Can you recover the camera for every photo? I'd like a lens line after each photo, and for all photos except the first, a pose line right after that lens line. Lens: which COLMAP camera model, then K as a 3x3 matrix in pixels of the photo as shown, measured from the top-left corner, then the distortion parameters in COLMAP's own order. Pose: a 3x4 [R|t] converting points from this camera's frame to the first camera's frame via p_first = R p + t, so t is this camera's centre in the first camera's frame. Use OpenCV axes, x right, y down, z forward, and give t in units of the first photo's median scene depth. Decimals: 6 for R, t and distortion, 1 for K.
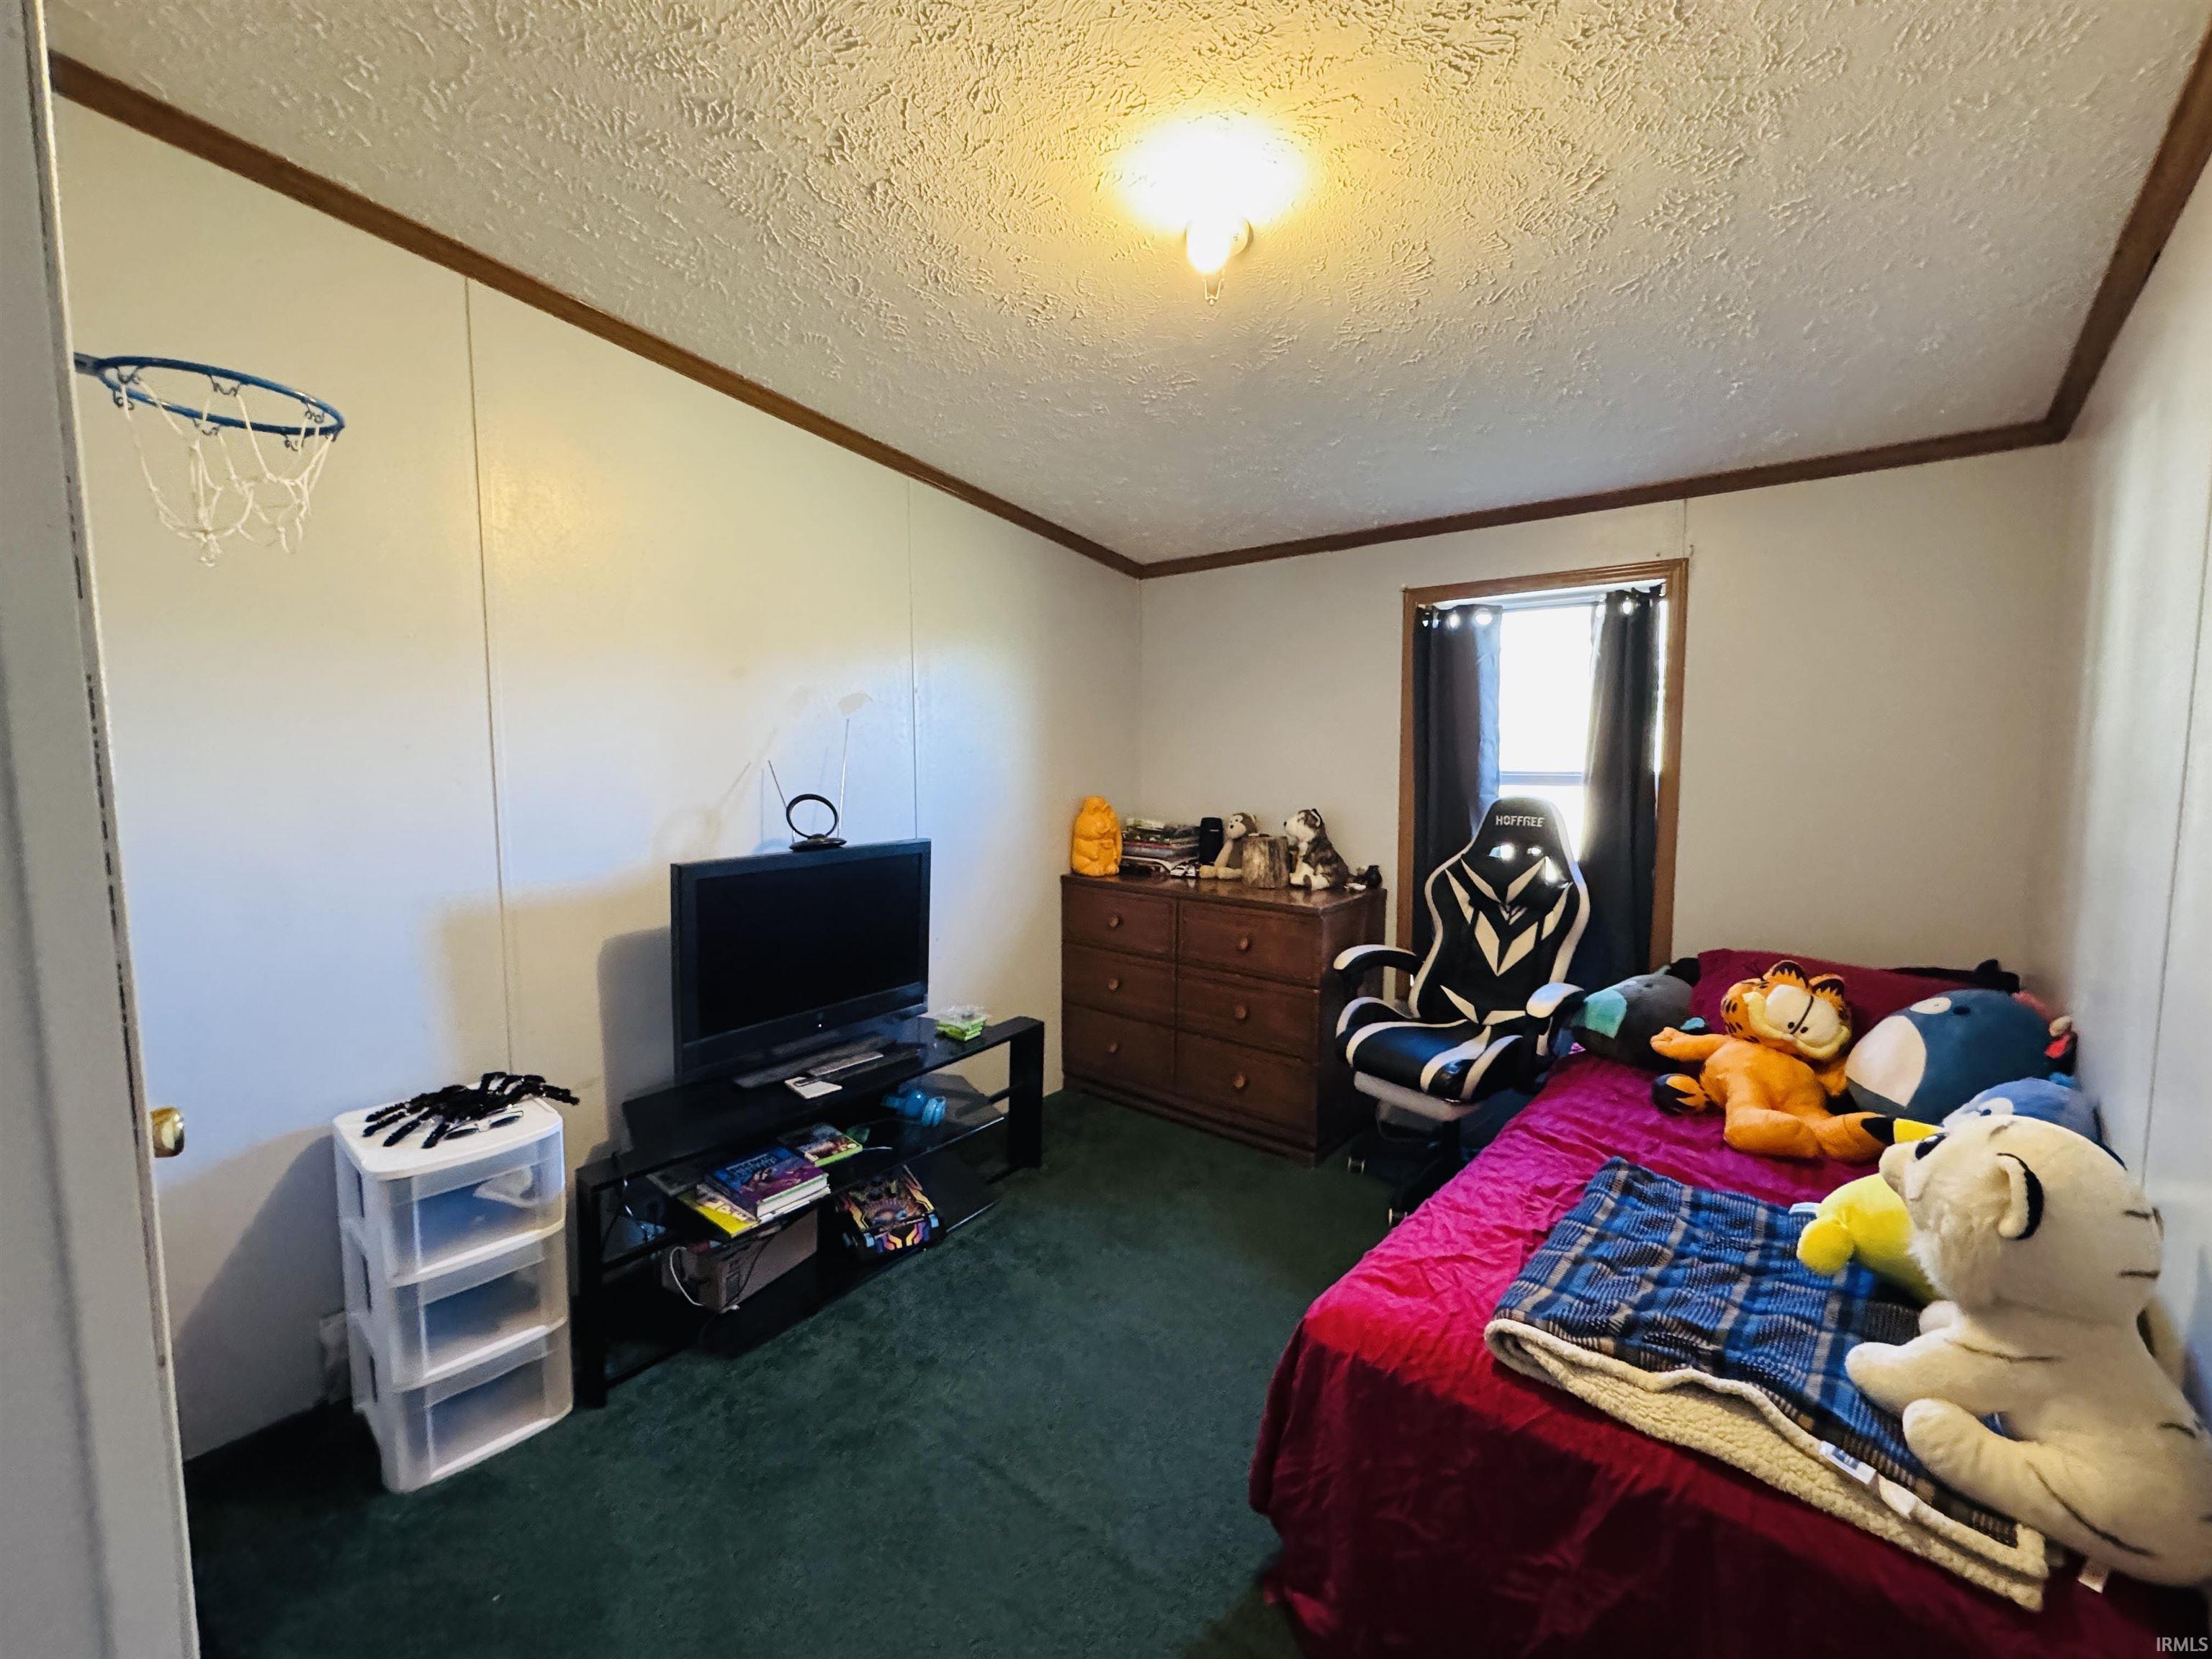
lens RADIAL K [[884.0, 0, 1106.1], [0, 884.0, 826.3], [0, 0, 1]] dist [-0.003498, 0.000192]
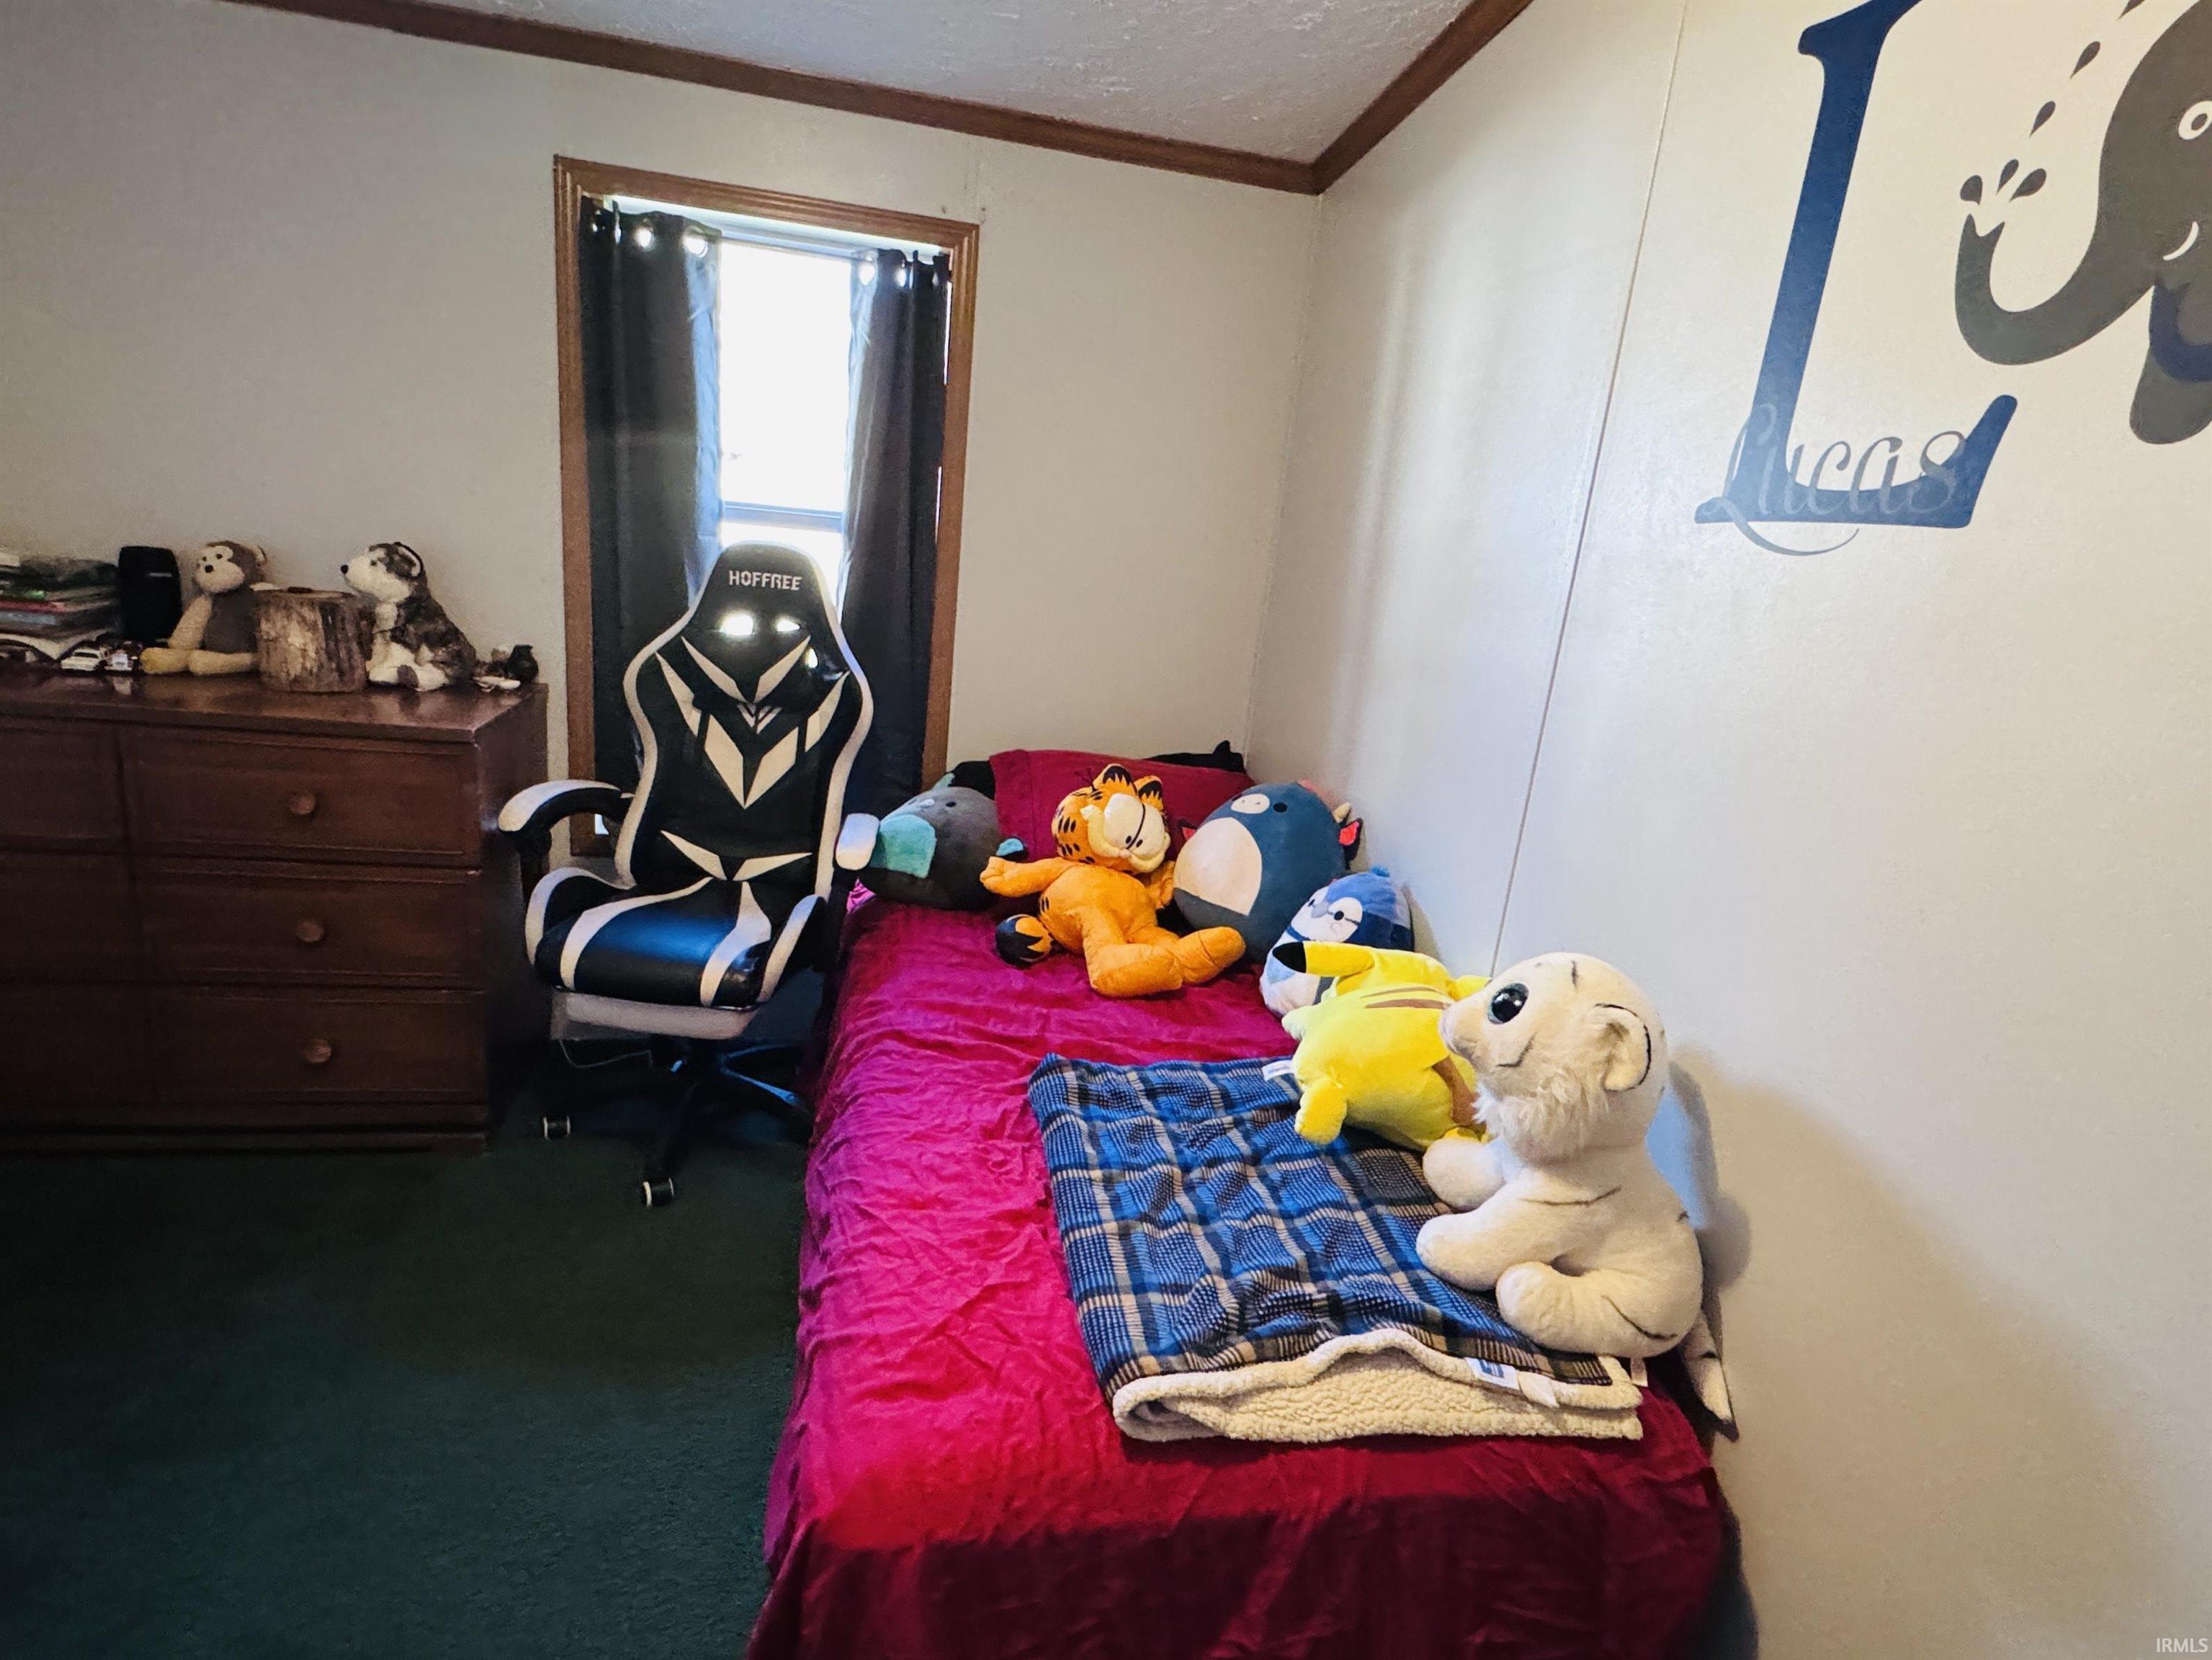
lens RADIAL K [[1155.6, 0, 1106.6], [0, 1155.6, 828.8], [0, 0, 1]] dist [-0.003776, 0.000565]
pose [[0.627858, -0.138774, 0.765856, -0.103189], [-0.039421, 0.977044, 0.209359, -0.021640], [-0.777329, -0.161639, 0.607974, 0.310580]]
